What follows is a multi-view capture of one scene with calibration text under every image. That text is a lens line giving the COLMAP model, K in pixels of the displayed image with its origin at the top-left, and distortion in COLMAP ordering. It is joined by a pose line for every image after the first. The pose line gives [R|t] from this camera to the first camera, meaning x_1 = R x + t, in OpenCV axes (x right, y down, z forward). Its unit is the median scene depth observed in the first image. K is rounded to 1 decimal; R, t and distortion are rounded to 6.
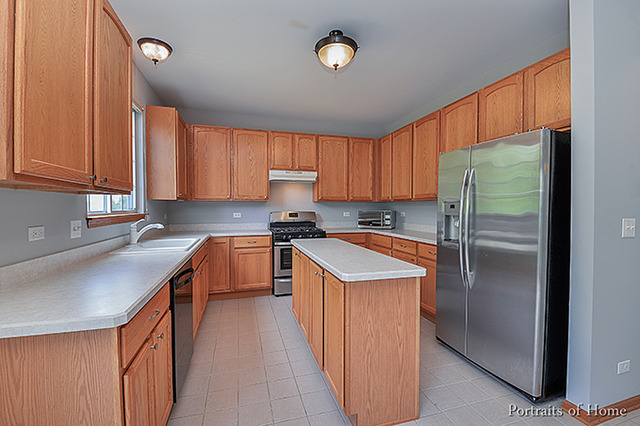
lens RADIAL K [[272.5, 0, 320.0], [0, 272.5, 213.0], [0, 0, 1]] dist [0.000106, 0.000002]
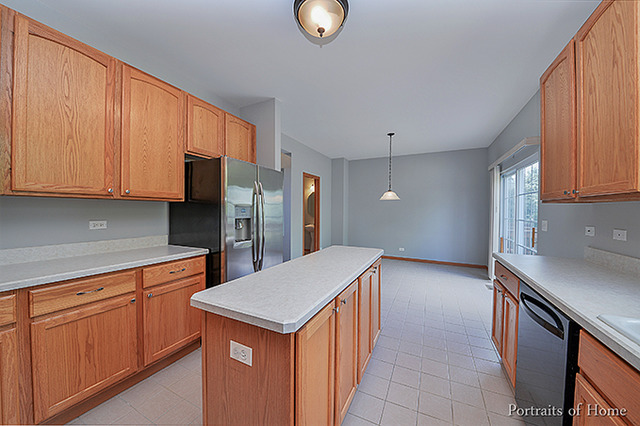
lens RADIAL K [[226.3, 0, 320.0], [0, 226.3, 213.0], [0, 0, 1]] dist [-0.000273, -0.000036]
pose [[-0.731922, -0.012985, 0.681264, -0.347143], [0.008971, 0.999548, 0.028689, -0.033235], [-0.681329, 0.027110, -0.731475, 1.324559]]
